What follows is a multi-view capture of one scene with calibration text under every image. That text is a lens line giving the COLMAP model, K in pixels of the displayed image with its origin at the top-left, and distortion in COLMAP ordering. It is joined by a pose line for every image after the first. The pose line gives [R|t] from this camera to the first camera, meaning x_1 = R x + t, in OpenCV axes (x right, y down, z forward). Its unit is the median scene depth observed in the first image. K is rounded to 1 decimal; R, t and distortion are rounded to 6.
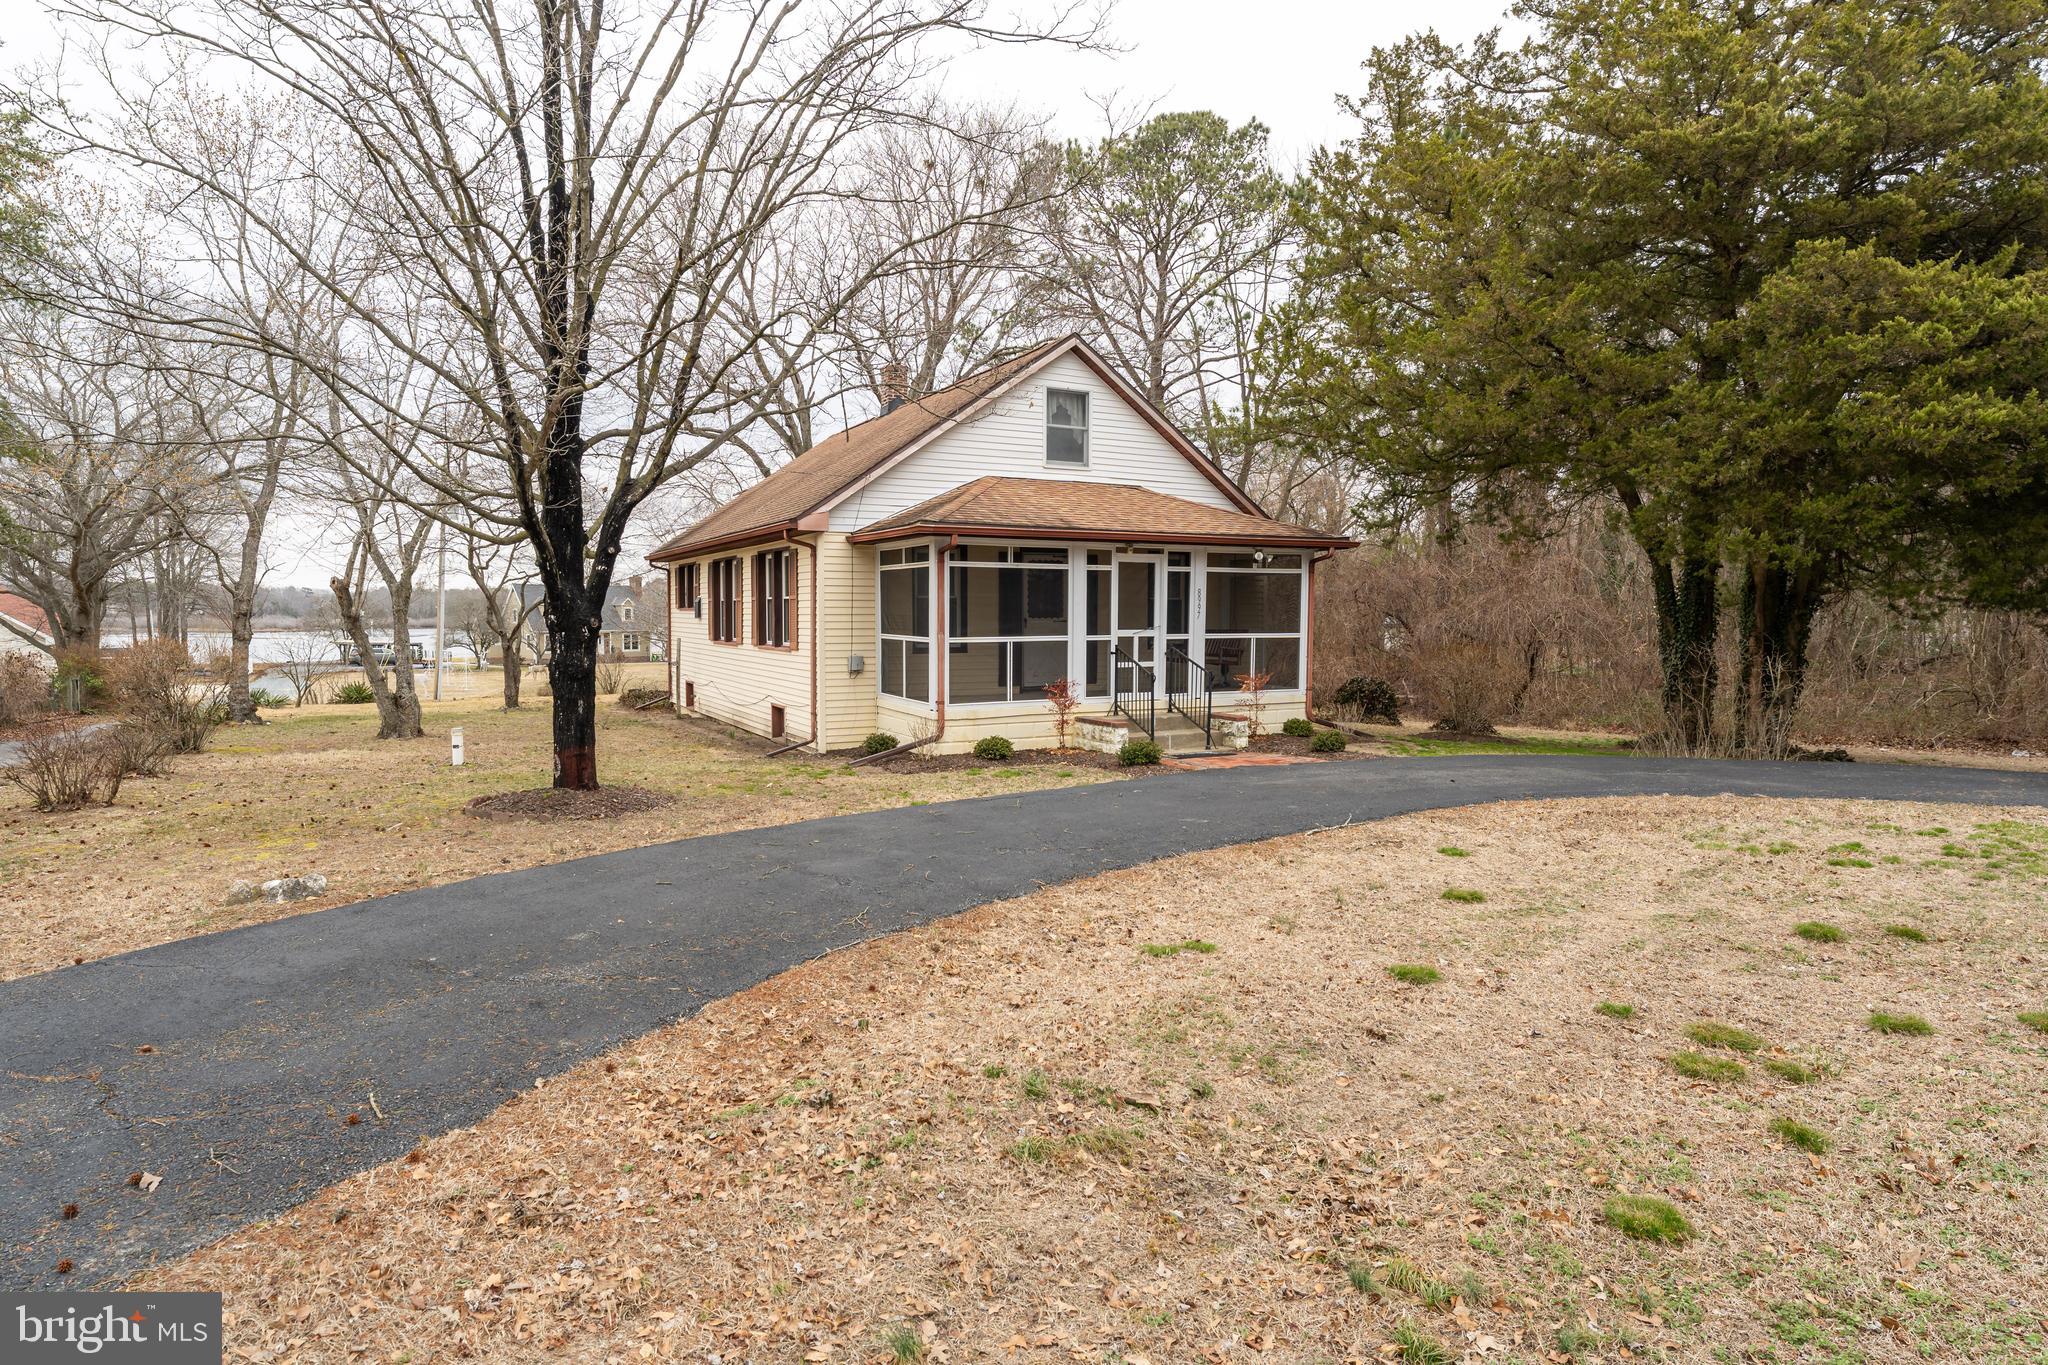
lens RADIAL K [[1116.0, 0, 1025.1], [0, 1116.0, 675.7], [0, 0, 1]] dist [0.001222, 0.000113]
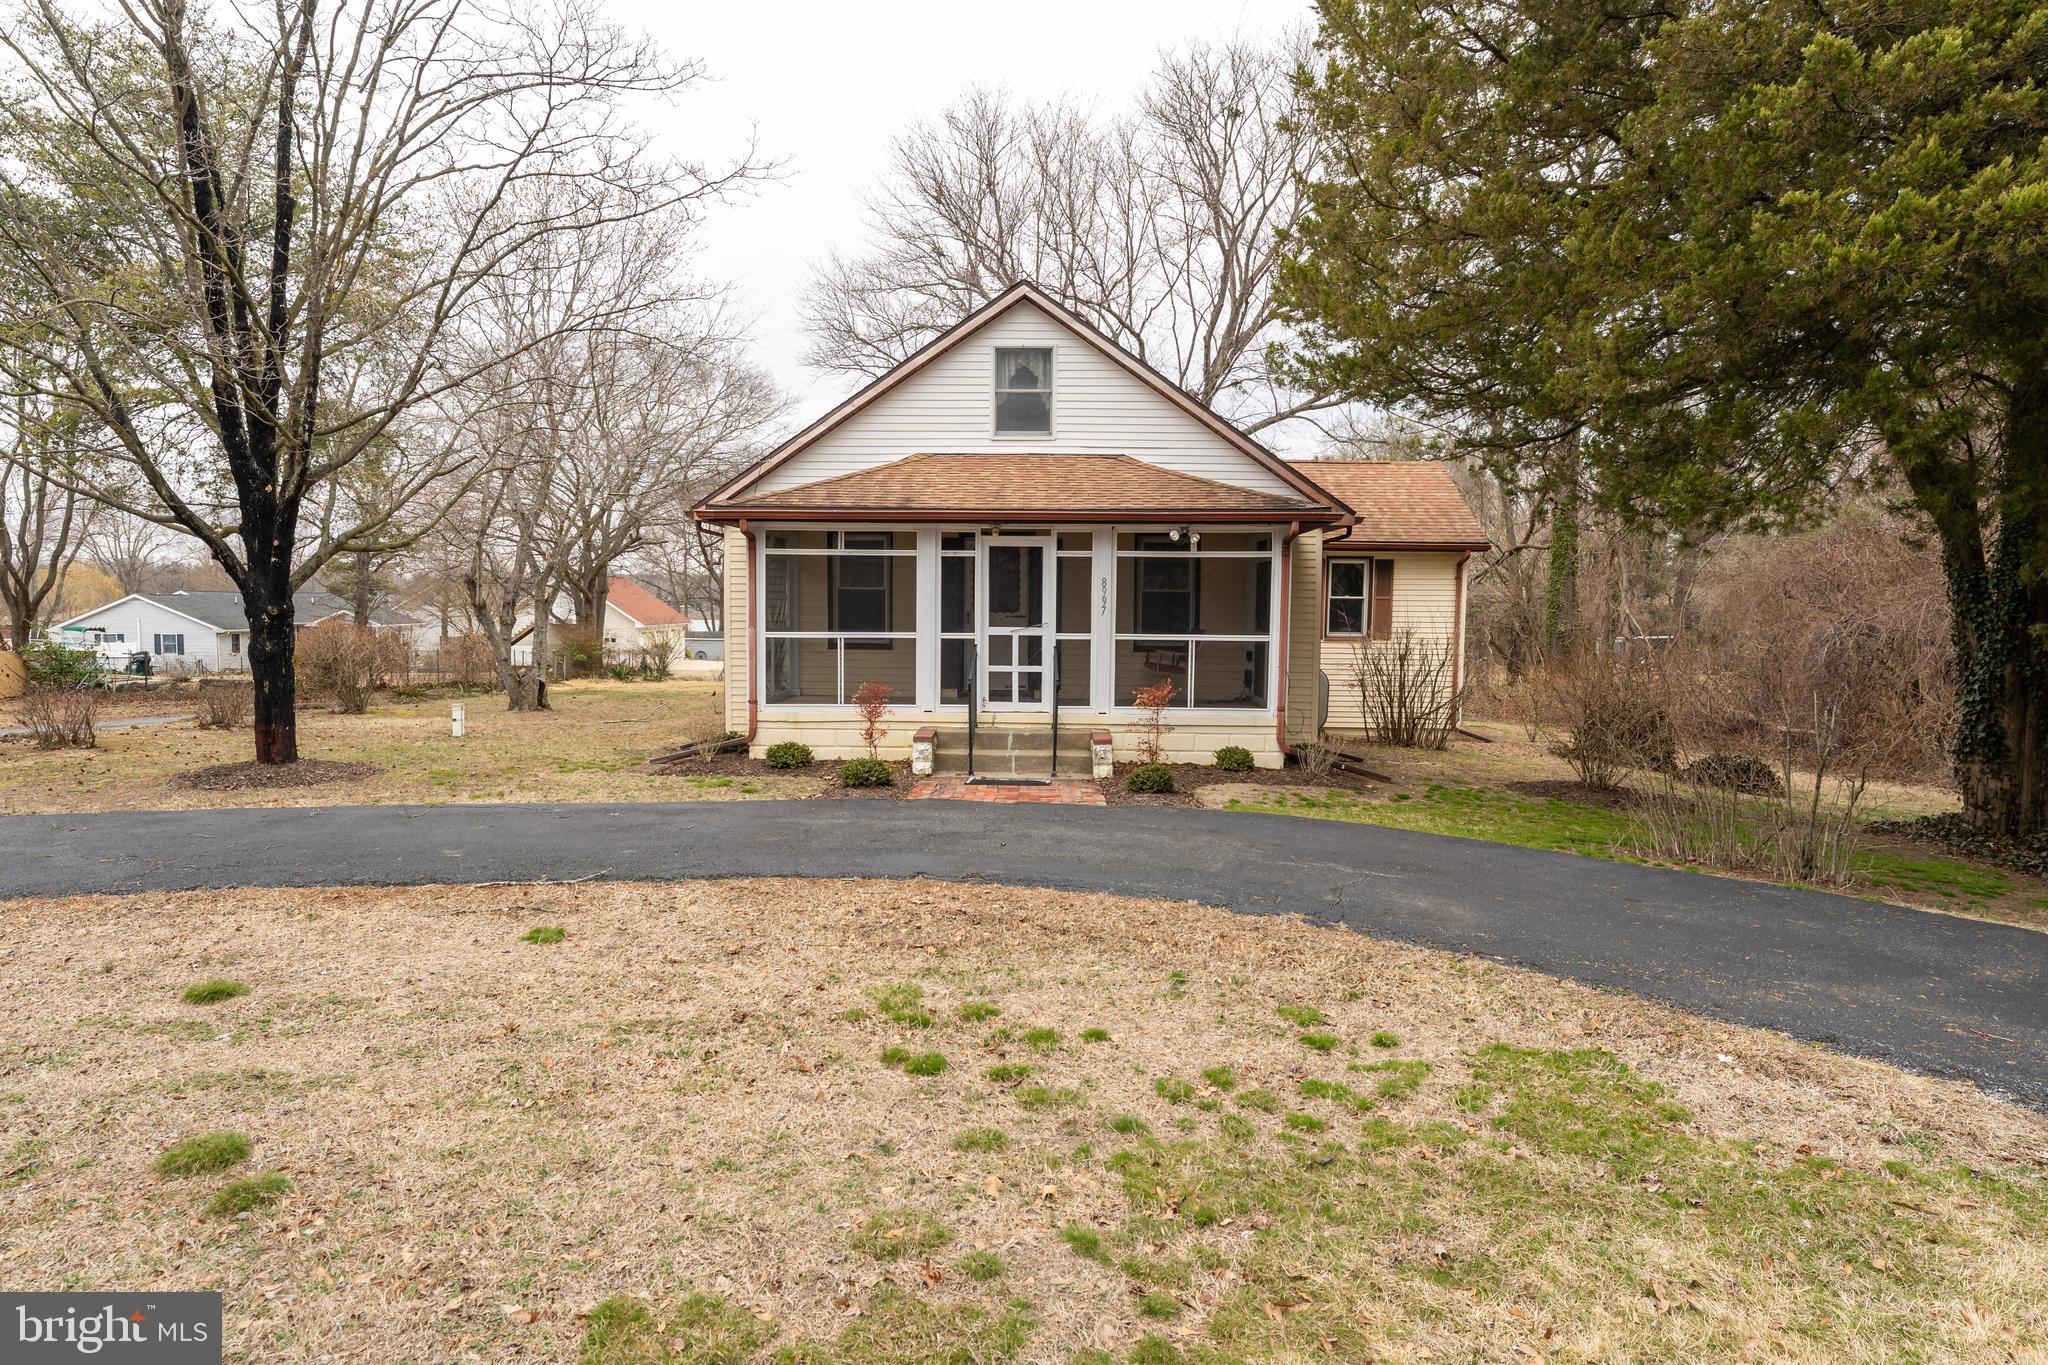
lens RADIAL K [[1116.0, 0, 1024.0], [0, 1116.0, 690.7], [0, 0, 1]] dist [0.001222, 0.000113]
pose [[0.874860, 0.044202, -0.482355, 0.510347], [-0.035628, 0.999002, 0.026928, -0.016277], [0.483064, -0.006373, 0.875562, 0.269324]]
